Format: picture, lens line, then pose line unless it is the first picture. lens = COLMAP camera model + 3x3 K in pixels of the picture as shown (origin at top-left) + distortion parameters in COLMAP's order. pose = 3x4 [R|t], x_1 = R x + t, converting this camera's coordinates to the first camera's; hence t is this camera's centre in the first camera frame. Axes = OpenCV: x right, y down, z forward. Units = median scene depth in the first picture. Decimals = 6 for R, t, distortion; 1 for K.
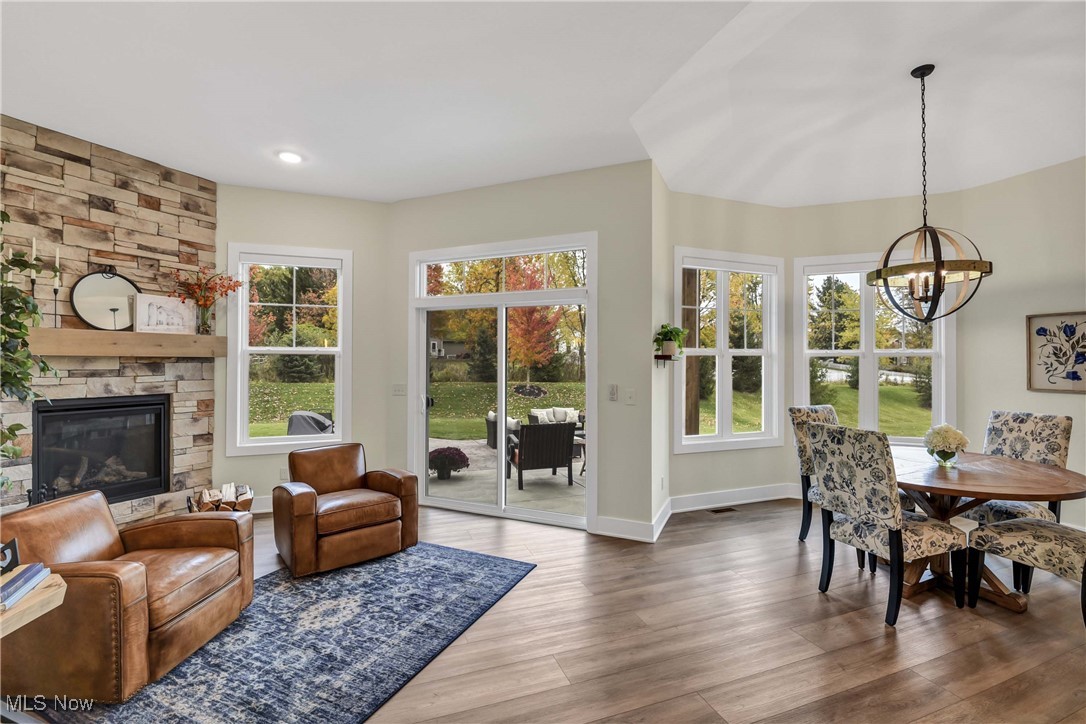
lens RADIAL K [[483.3, 0, 547.3], [0, 483.3, 357.5], [0, 0, 1]] dist [0.005650, -0.011735]
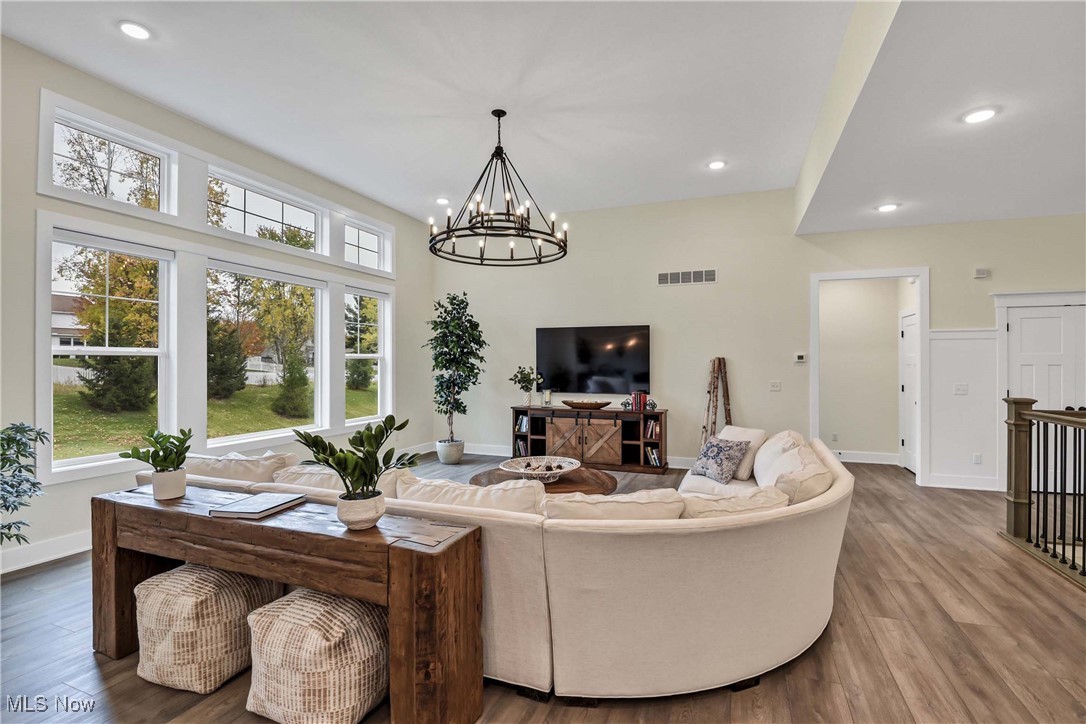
lens RADIAL K [[500.6, 0, 551.3], [0, 500.6, 361.6], [0, 0, 1]] dist [-0.013071, 0.000064]
pose [[0.653590, 0.001083, 0.756848, 1.383045], [-0.005248, 0.999981, 0.003101, 0.006424], [-0.756831, -0.005999, 0.653583, -0.266162]]
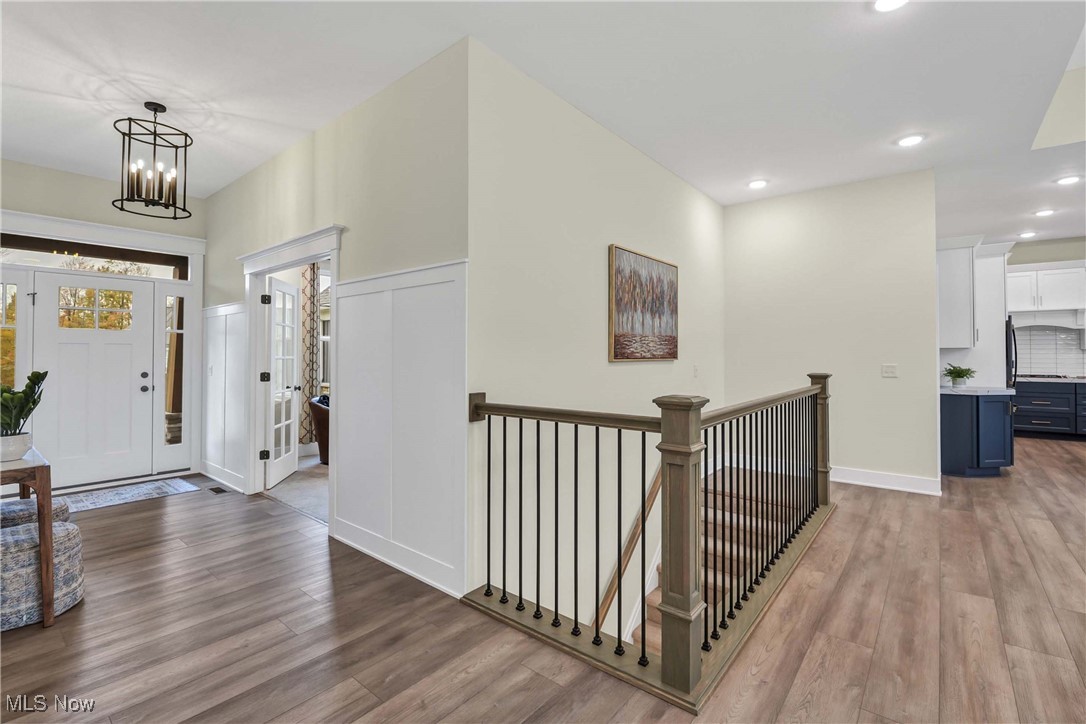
lens RADIAL K [[489.2, 0, 488.6], [0, 489.2, 348.7], [0, 0, 1]] dist [0.000132, -0.012160]
pose [[-0.885859, -0.008183, -0.463883, 3.353961], [0.001584, 0.999785, -0.020661, 0.043308], [0.463952, -0.019038, -0.885656, 0.046077]]
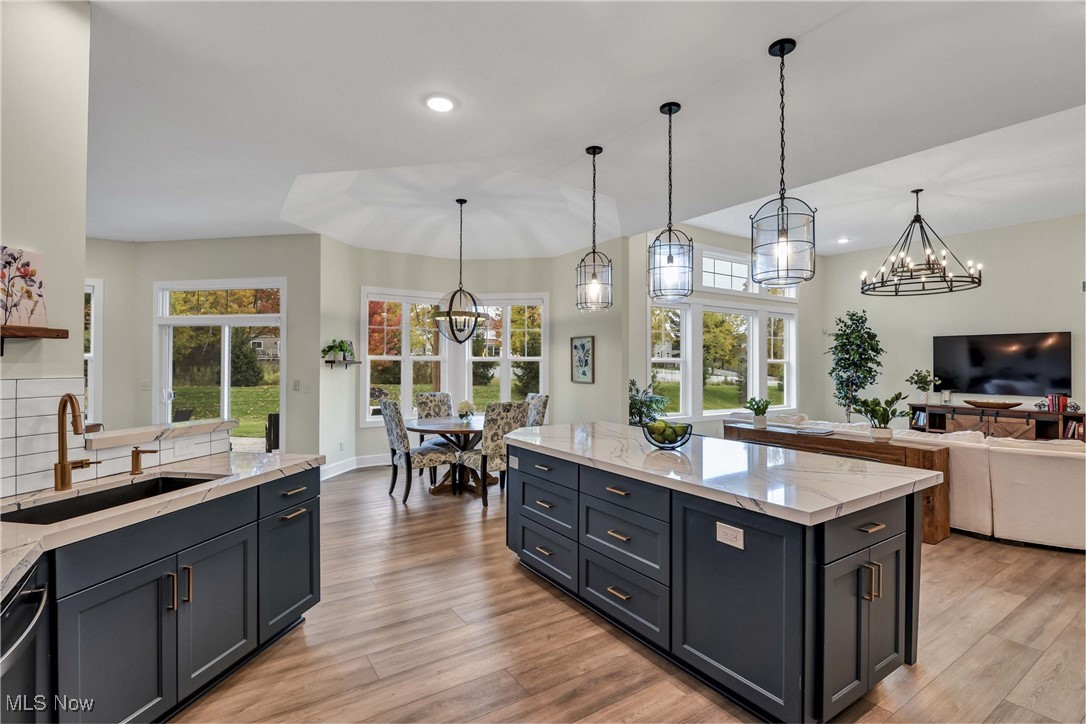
lens RADIAL K [[500.9, 0, 555.5], [0, 500.9, 361.2], [0, 0, 1]] dist [-0.001429, -0.000877]
pose [[0.971587, 0.001846, 0.236677, 0.589388], [-0.002738, 0.999990, 0.003442, -0.011230], [-0.236669, -0.003992, 0.971582, -0.758519]]
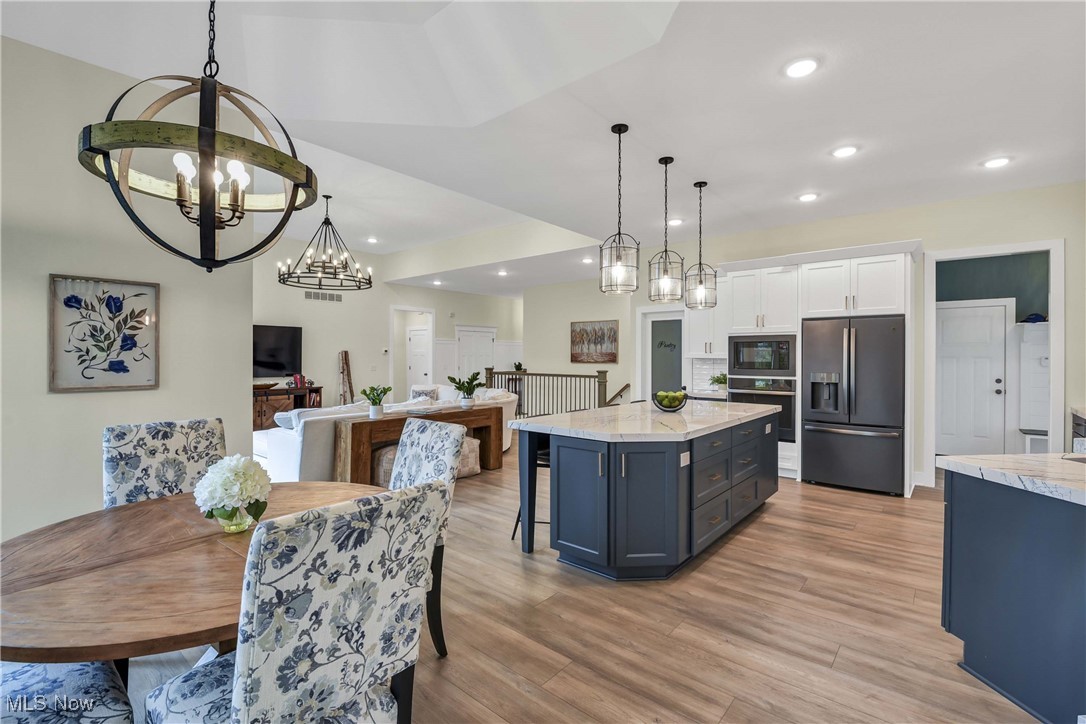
lens RADIAL K [[483.3, 0, 547.3], [0, 483.3, 357.5], [0, 0, 1]] dist [0.005650, -0.011735]
pose [[-0.487036, -0.006830, 0.873355, 0.135716], [-0.012436, 0.999922, 0.000885, 0.015891], [-0.873293, -0.010430, -0.487083, 0.811175]]
